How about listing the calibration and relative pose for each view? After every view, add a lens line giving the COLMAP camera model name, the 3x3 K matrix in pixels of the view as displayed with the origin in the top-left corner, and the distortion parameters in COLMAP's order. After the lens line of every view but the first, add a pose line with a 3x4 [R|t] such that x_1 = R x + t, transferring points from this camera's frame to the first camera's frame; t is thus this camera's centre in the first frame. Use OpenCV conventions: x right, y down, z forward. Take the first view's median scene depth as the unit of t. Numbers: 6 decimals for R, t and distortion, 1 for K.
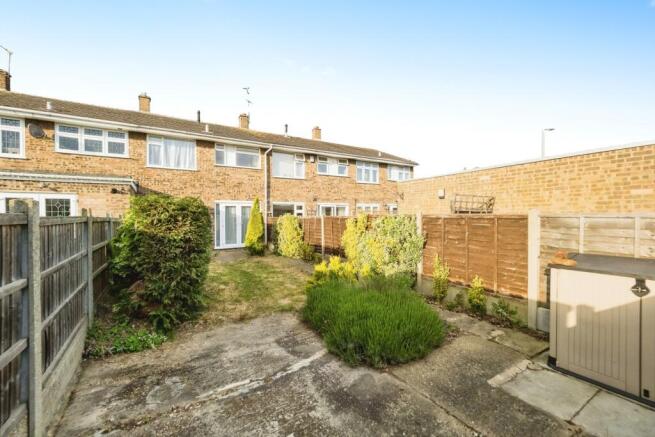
lens RADIAL K [[281.5, 0, 330.6], [0, 281.5, 217.5], [0, 0, 1]] dist [0.000890, -0.000760]
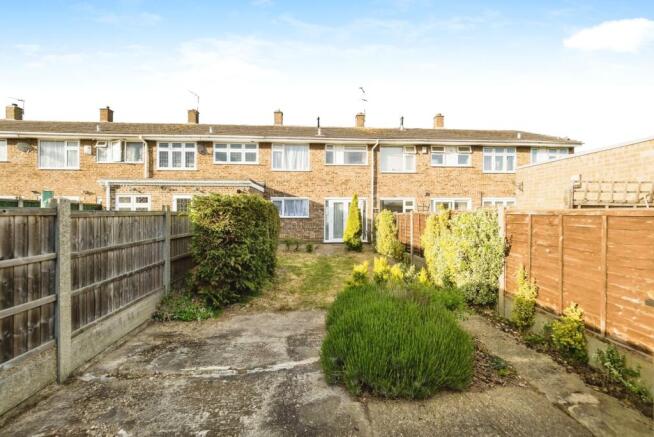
lens RADIAL K [[281.1, 0, 330.1], [0, 281.1, 217.5], [0, 0, 1]] dist [0.000890, -0.000760]
pose [[0.882964, 0.011955, -0.469289, 0.261943], [-0.006350, 0.999888, 0.013524, 0.002114], [0.469399, -0.008961, 0.882941, 0.128298]]
